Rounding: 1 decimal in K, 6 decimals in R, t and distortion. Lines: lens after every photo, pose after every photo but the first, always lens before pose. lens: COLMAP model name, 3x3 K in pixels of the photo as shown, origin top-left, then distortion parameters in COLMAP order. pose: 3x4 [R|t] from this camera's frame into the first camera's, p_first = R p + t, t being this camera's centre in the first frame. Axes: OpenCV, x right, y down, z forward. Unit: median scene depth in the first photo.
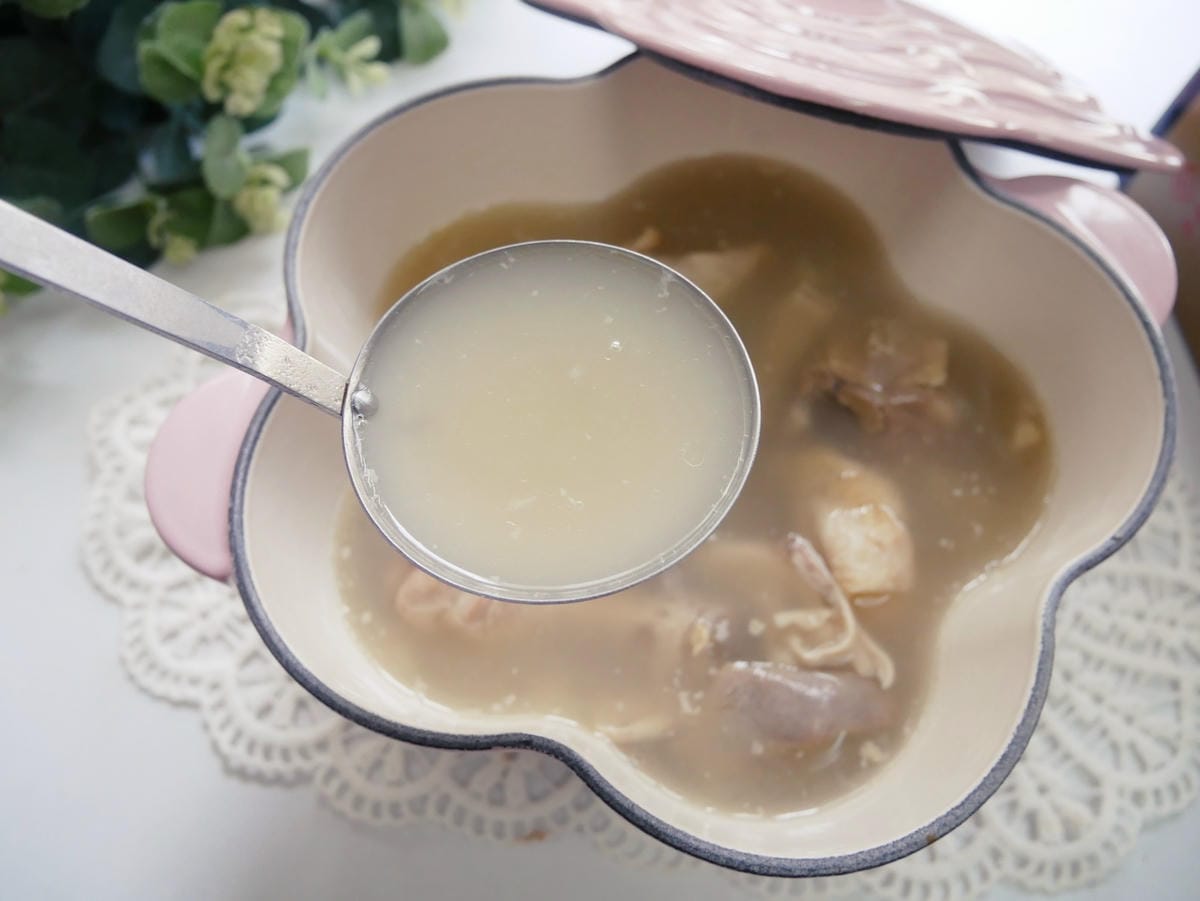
lens RADIAL K [[885.8, 0, 600.0], [0, 885.8, 450.5], [0, 0, 1]] dist [-0.027602, -0.001464]
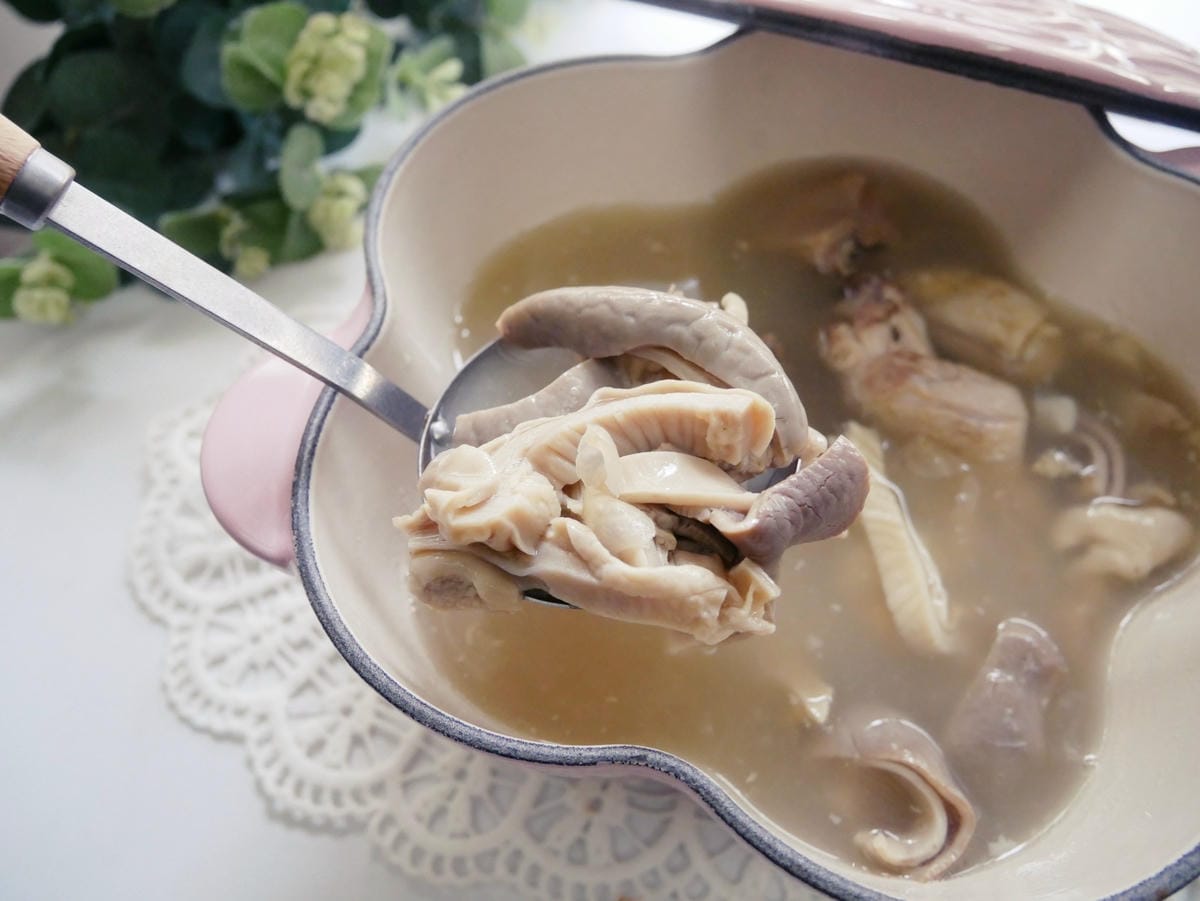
lens RADIAL K [[878.3, 0, 600.0], [0, 878.3, 450.5], [0, 0, 1]] dist [-0.032131, 0.005380]
pose [[0.998555, 0.010881, -0.052632, -0.051350], [-0.016529, 0.994003, -0.108094, 0.088172], [0.051140, 0.108808, 0.992746, 0.107717]]
